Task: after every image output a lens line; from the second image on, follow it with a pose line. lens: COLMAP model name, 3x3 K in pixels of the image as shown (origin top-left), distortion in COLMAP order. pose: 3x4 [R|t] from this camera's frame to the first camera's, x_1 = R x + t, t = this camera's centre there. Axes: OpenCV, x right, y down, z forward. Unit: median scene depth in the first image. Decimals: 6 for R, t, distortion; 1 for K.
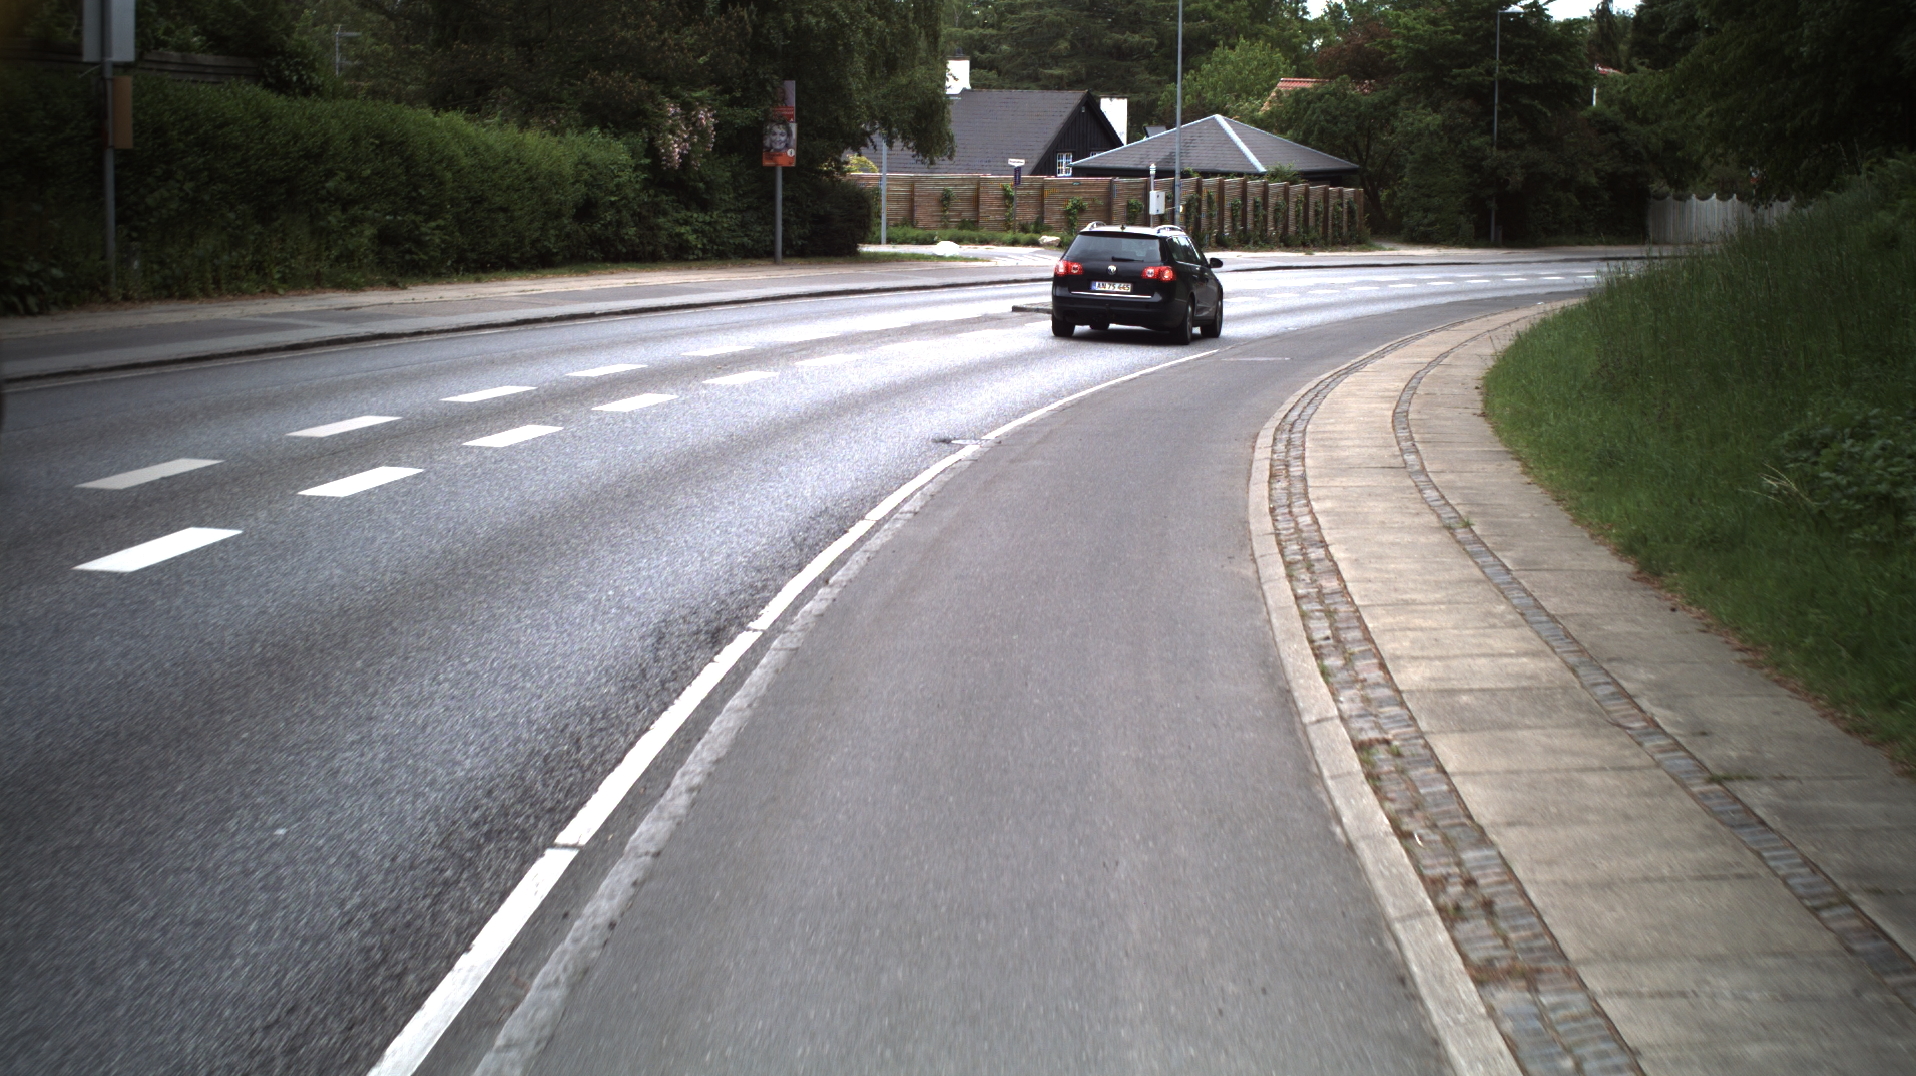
lens RADIAL K [[3487.7, 0, 958.0], [0, 3487.7, 538.0], [0, 0, 1]] dist [-0.286282, 0.325557]
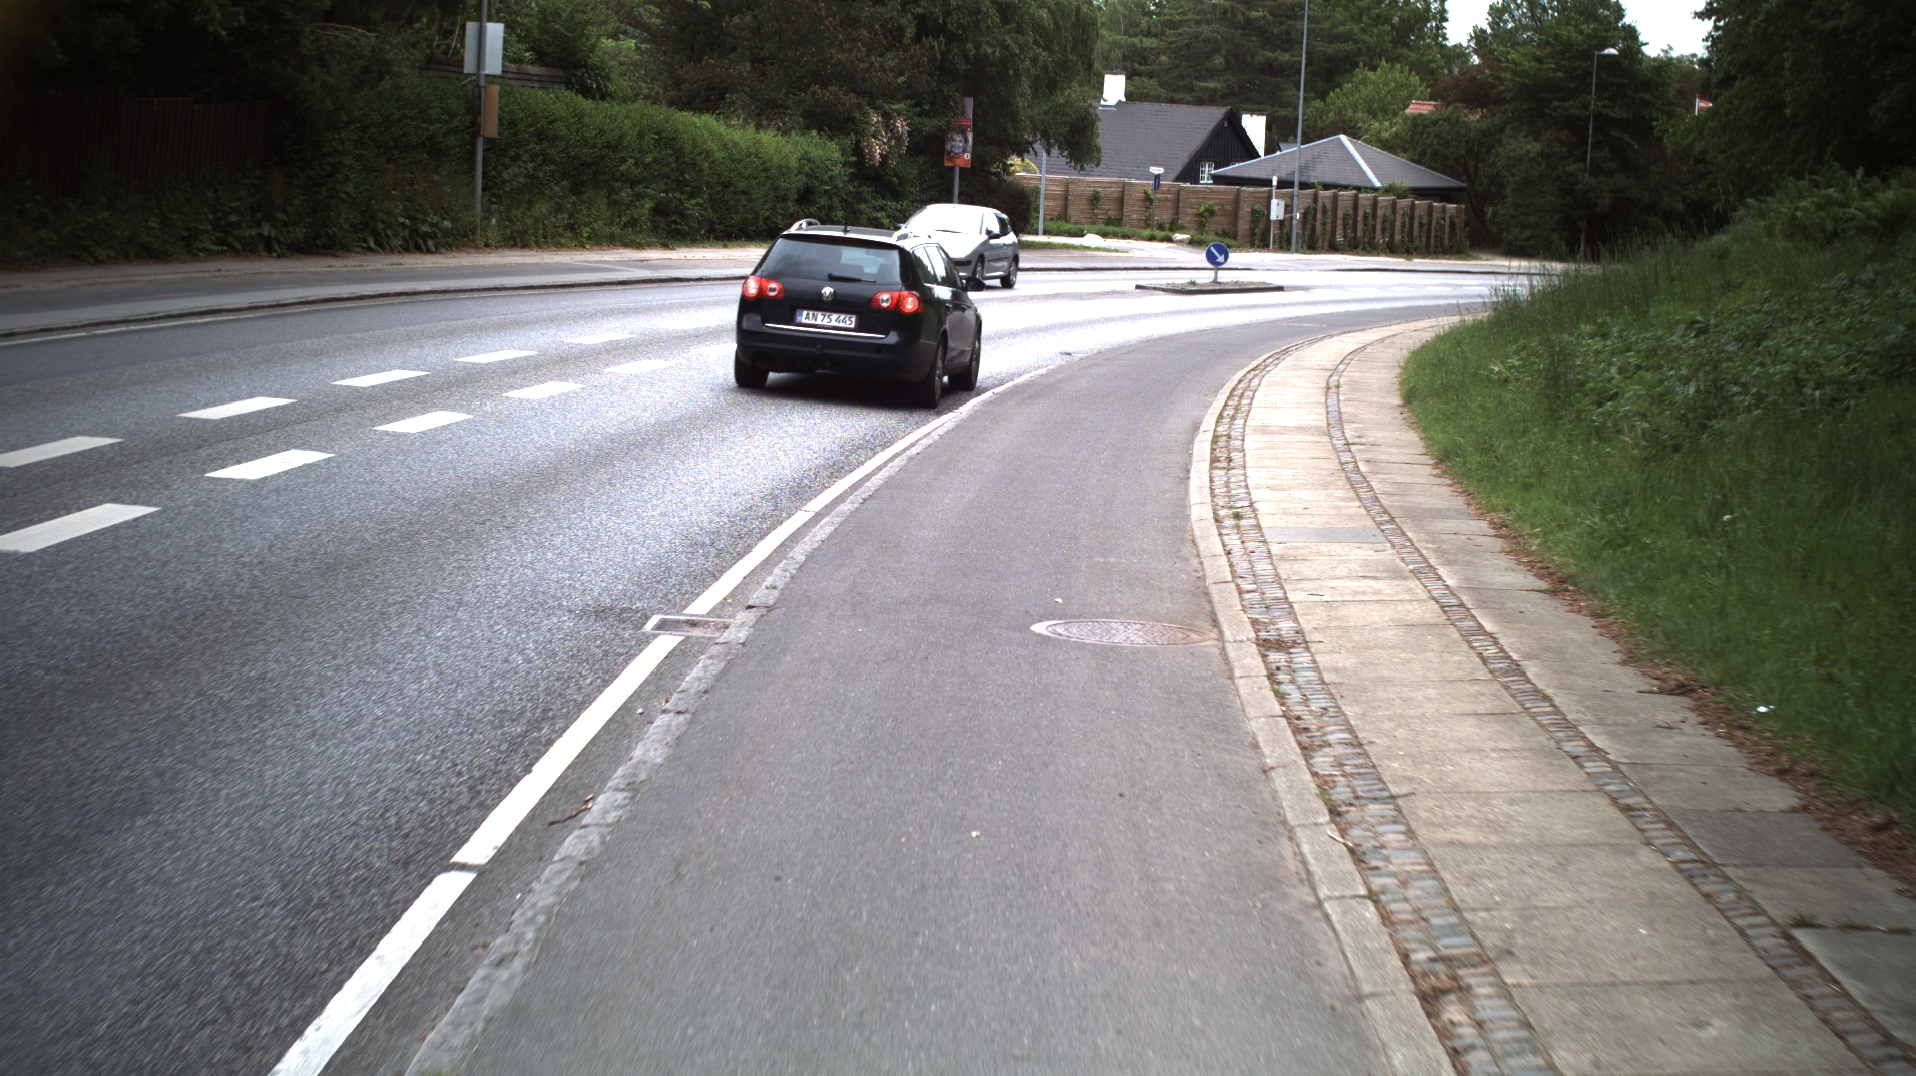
lens RADIAL K [[3472.3, 0, 962.3], [0, 3472.3, 619.9], [0, 0, 1]] dist [-0.232053, 0.091350]
pose [[0.998161, 0.045182, -0.040420, 0.006817], [-0.044165, 0.998693, 0.025708, 0.020894], [0.041529, -0.023875, 0.998852, -0.218569]]
